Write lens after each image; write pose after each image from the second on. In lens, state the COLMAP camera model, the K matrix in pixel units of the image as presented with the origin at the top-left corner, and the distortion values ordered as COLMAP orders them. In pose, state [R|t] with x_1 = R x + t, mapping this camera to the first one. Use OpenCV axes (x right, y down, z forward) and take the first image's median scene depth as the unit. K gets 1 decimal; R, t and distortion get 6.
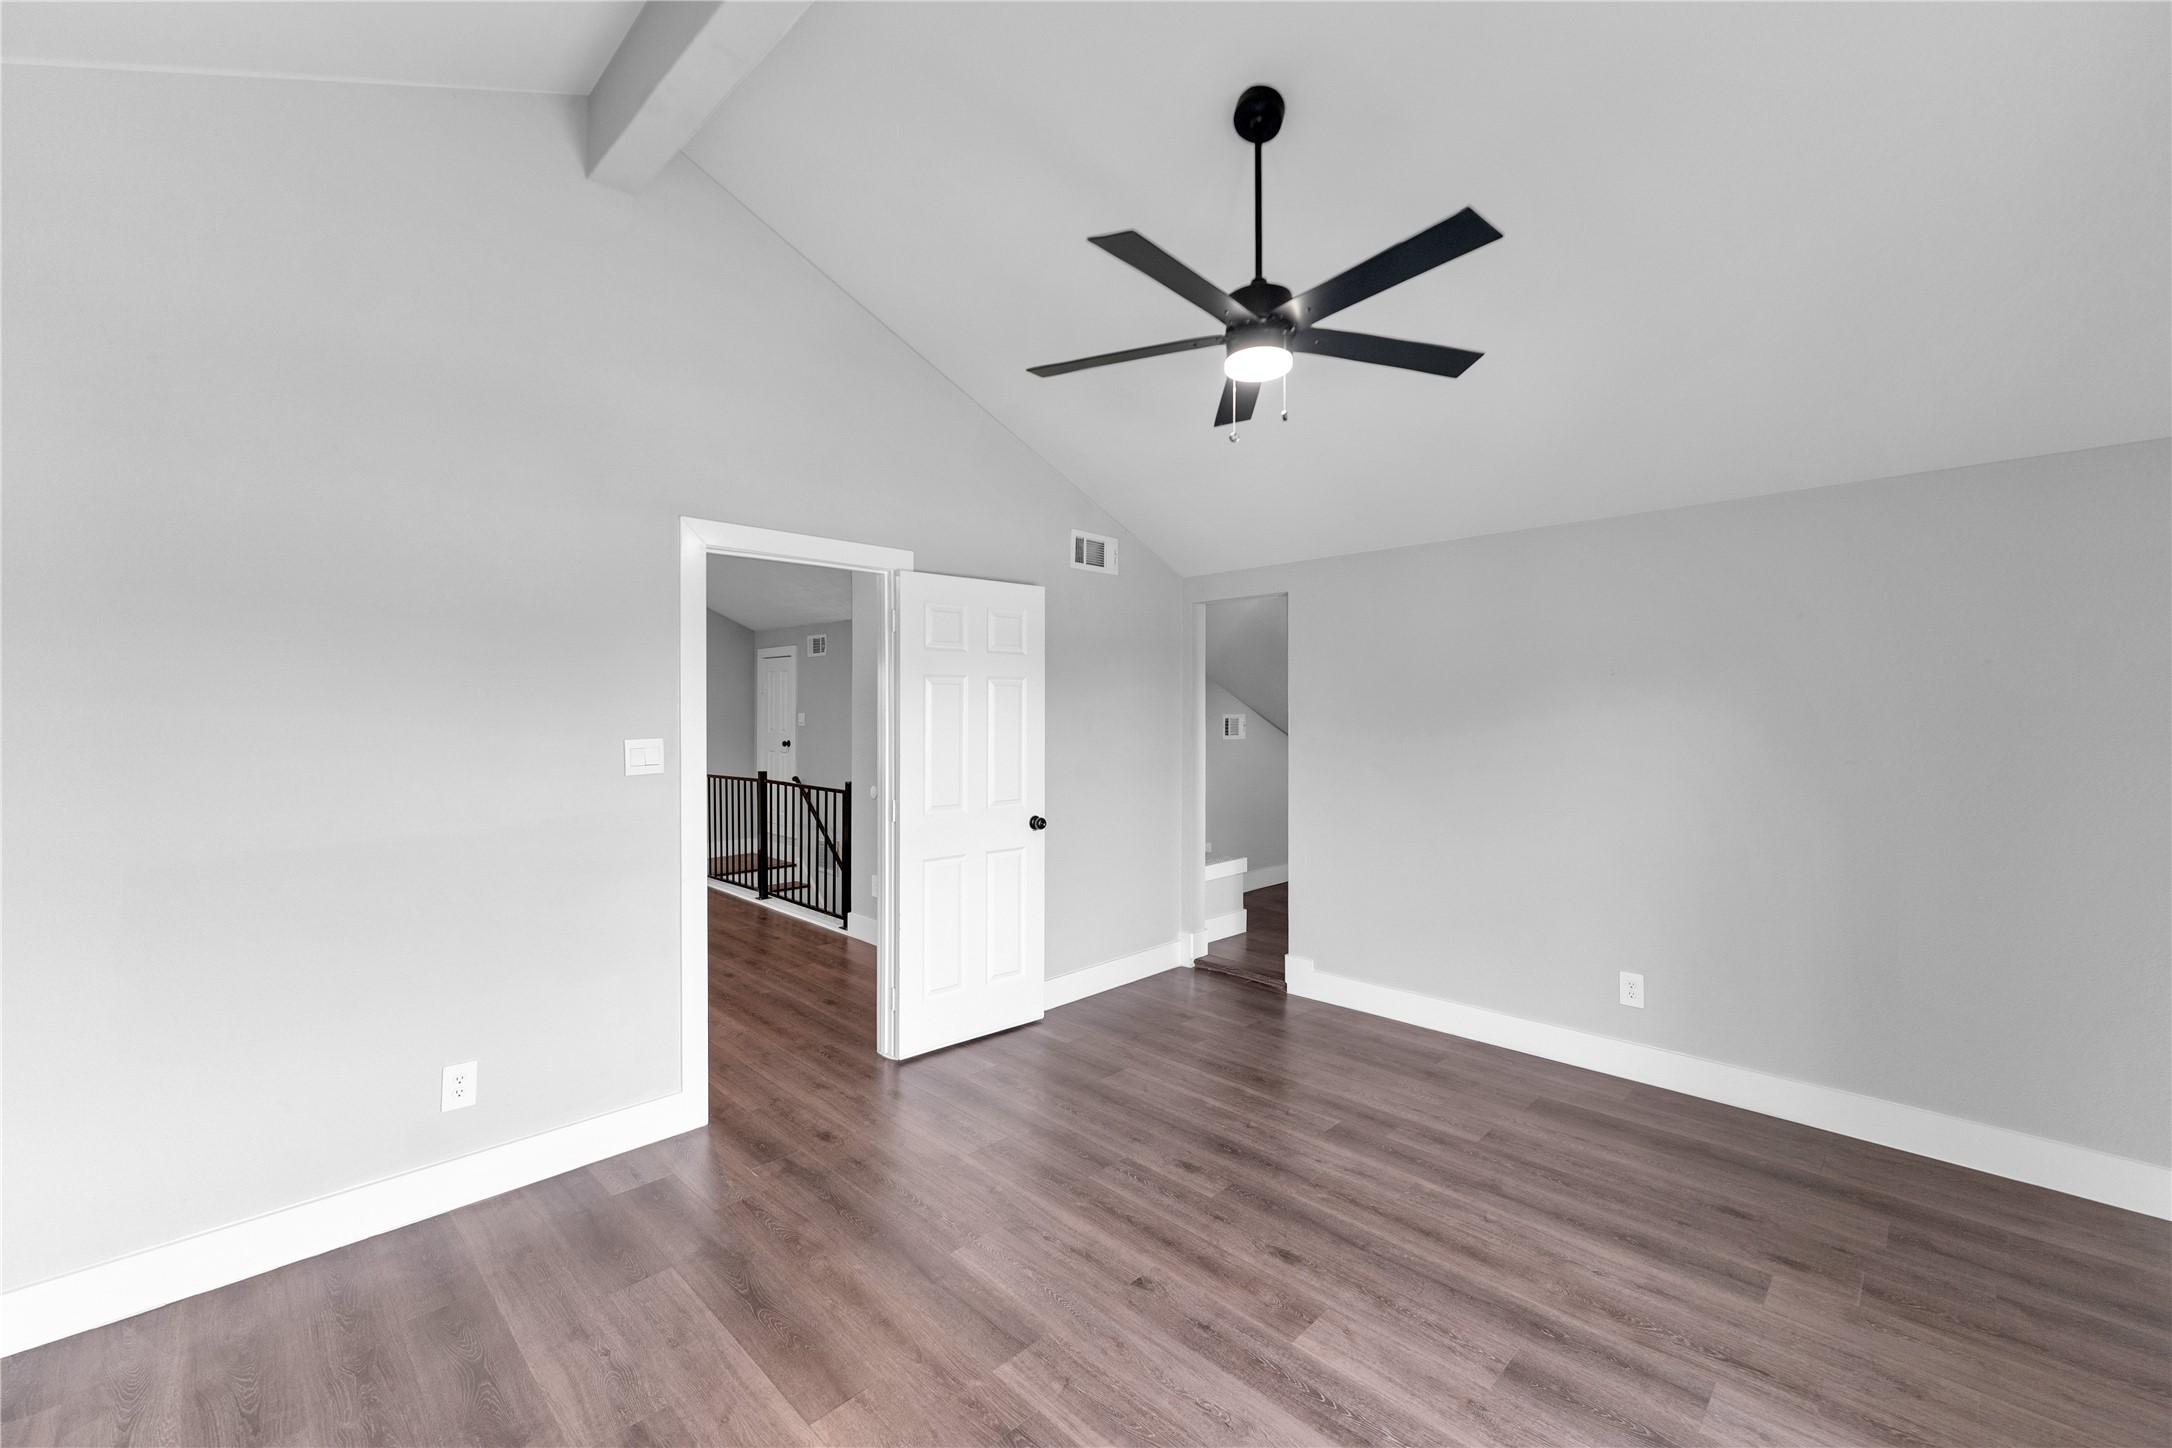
lens RADIAL K [[867.5, 0, 1086.0], [0, 867.5, 724.0], [0, 0, 1]] dist [0.001672, 0.000371]
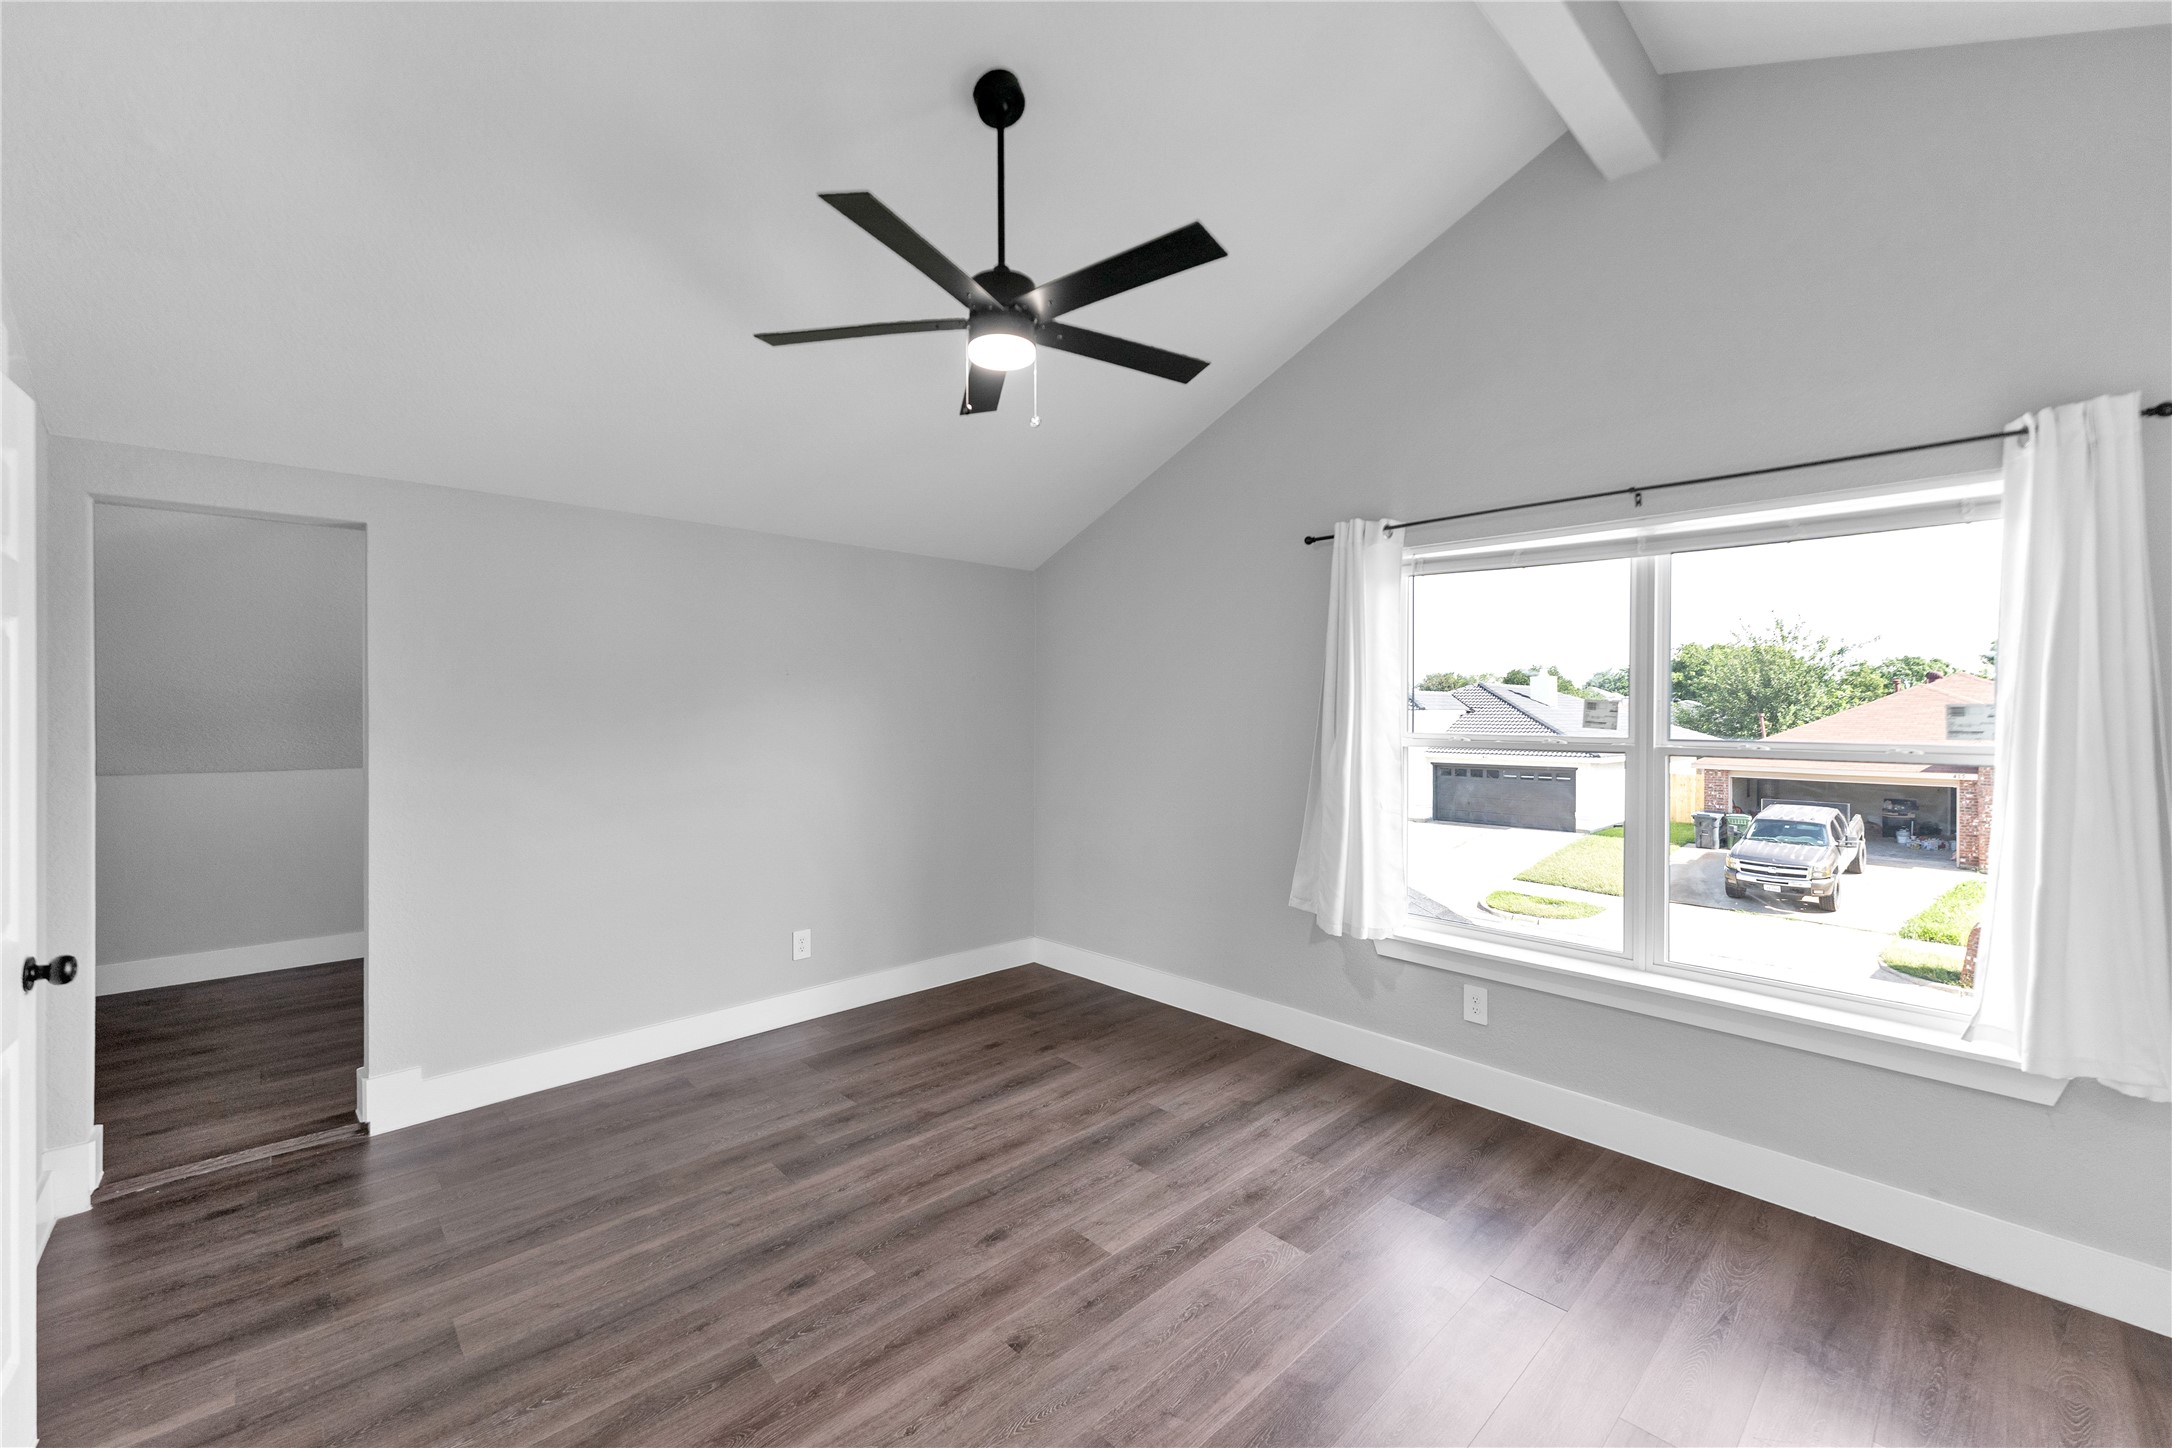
lens RADIAL K [[867.5, 0, 1086.0], [0, 867.5, 724.0], [0, 0, 1]] dist [0.001672, 0.000371]
pose [[0.045934, -0.016096, 0.998815, -0.707802], [0.018072, 0.999720, 0.015280, -0.001710], [-0.998781, 0.017349, 0.046212, 0.768764]]
